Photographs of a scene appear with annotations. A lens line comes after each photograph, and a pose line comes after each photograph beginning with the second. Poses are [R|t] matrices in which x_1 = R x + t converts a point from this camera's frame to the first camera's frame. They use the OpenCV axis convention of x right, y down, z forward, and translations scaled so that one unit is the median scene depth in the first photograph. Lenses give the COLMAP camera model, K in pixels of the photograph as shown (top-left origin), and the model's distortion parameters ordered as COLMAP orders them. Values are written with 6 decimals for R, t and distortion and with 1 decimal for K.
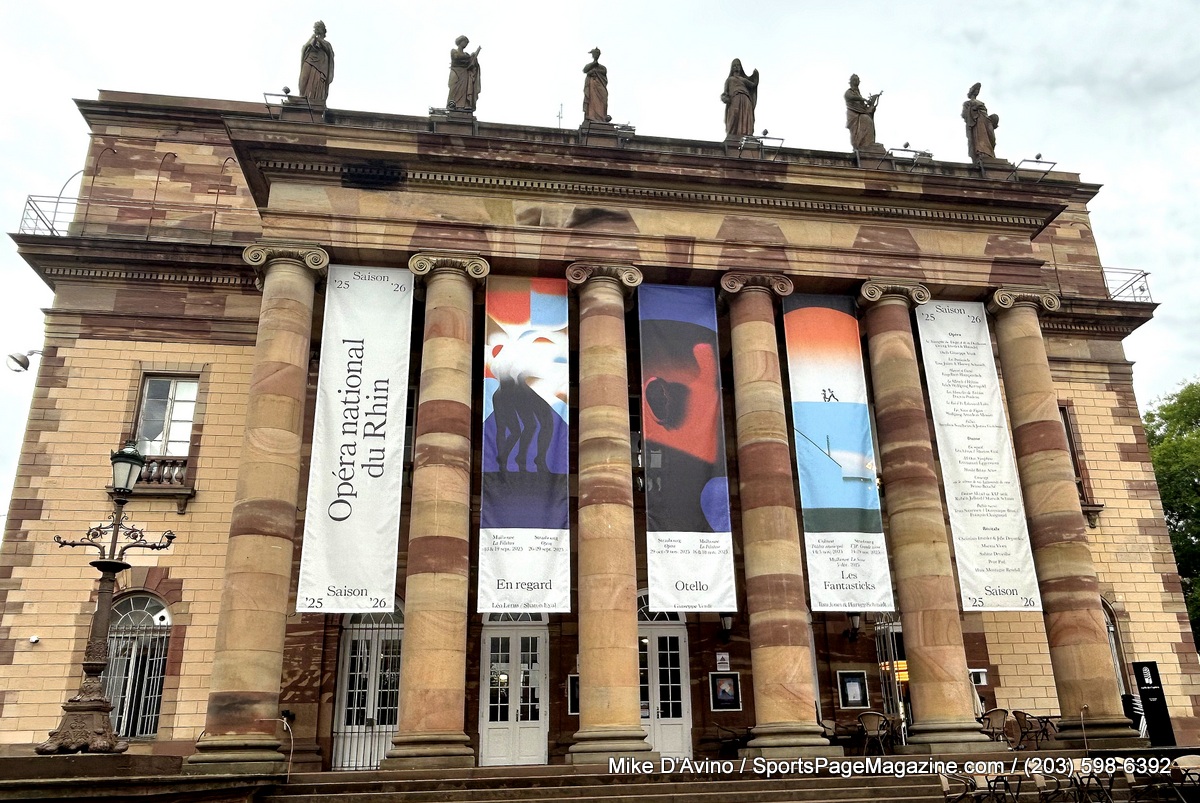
lens RADIAL K [[856.5, 0, 625.9], [0, 856.5, 470.0], [0, 0, 1]] dist [0.007222, -0.023583]
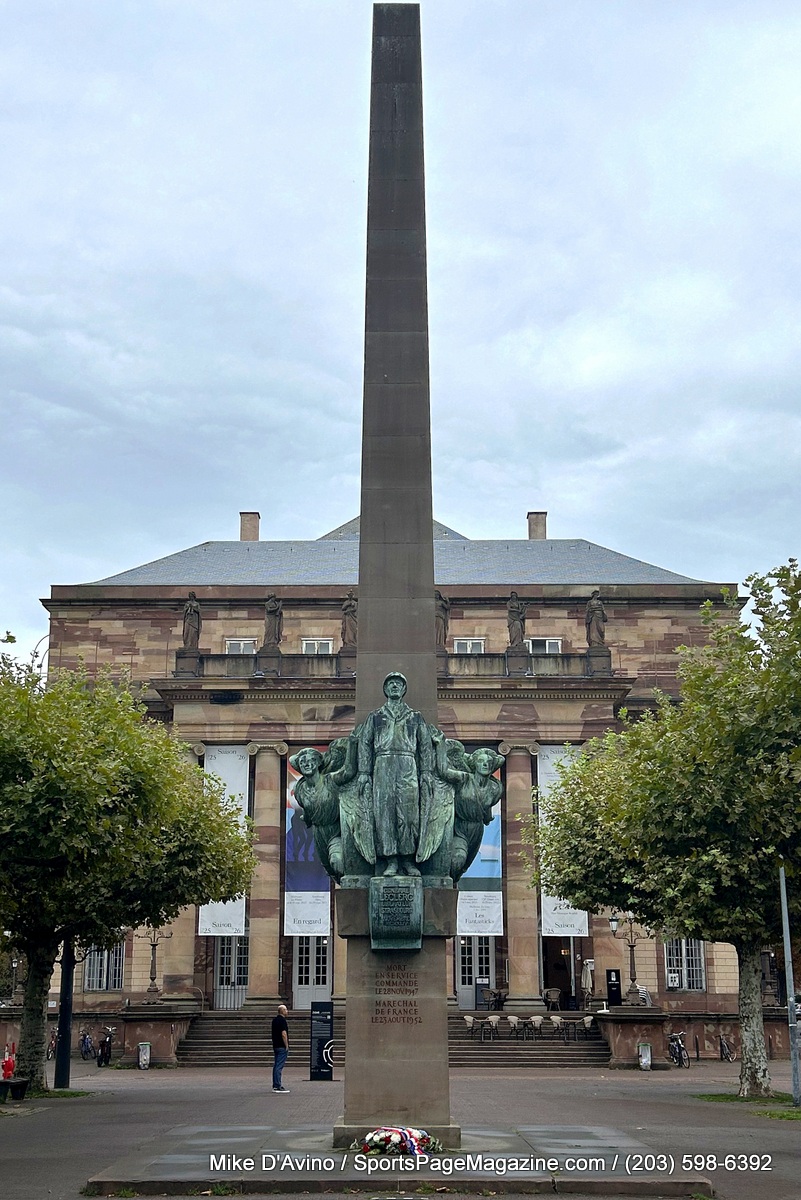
lens RADIAL K [[1571.7, 0, 389.9], [0, 1571.7, 615.1], [0, 0, 1]] dist [0.122281, 0.000000]
pose [[0.986236, -0.011448, -0.164948, 0.611349], [0.026374, 0.995720, 0.088581, -0.798644], [0.163228, -0.091712, 0.982316, -2.243565]]
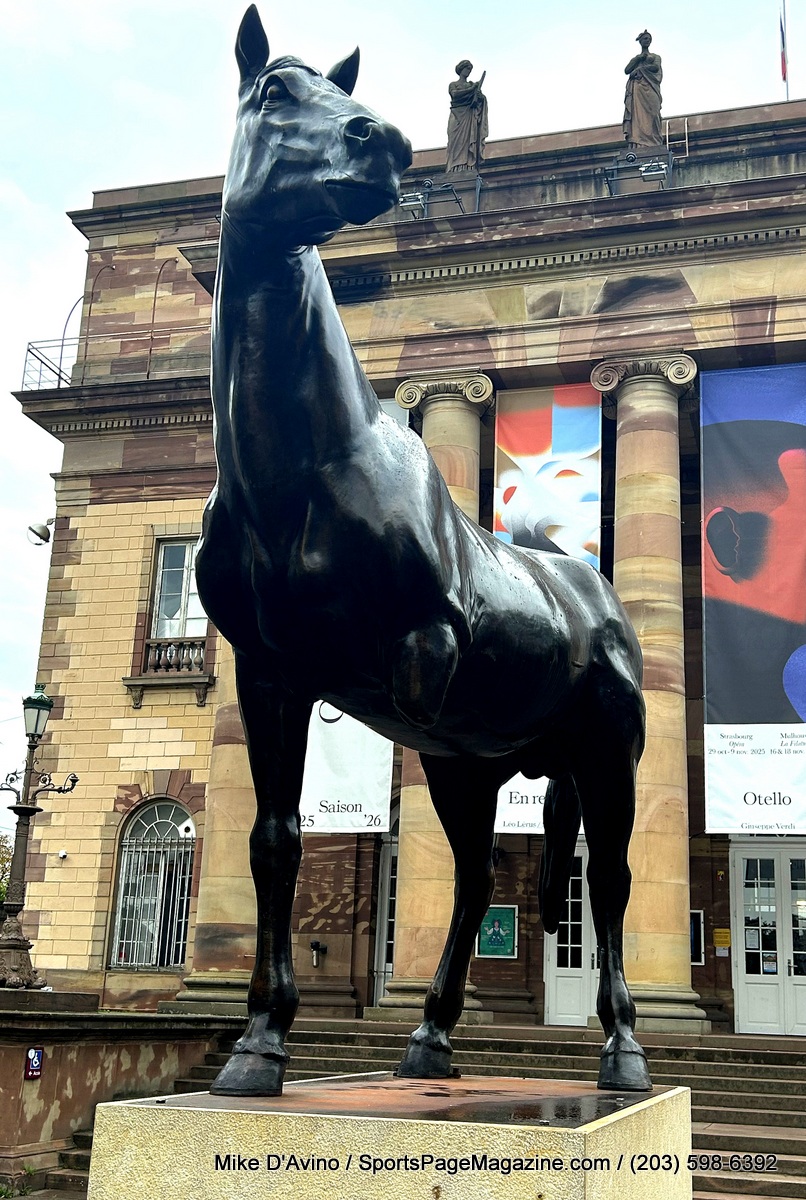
lens RADIAL K [[1412.5, 0, 446.4], [0, 1412.5, 611.0], [0, 0, 1]] dist [0.080978, 0.000000]
pose [[0.909821, -0.054245, -0.411440, 0.306742], [0.074563, 0.996654, 0.033481, -0.077117], [0.408248, -0.061140, 0.910822, -0.184839]]
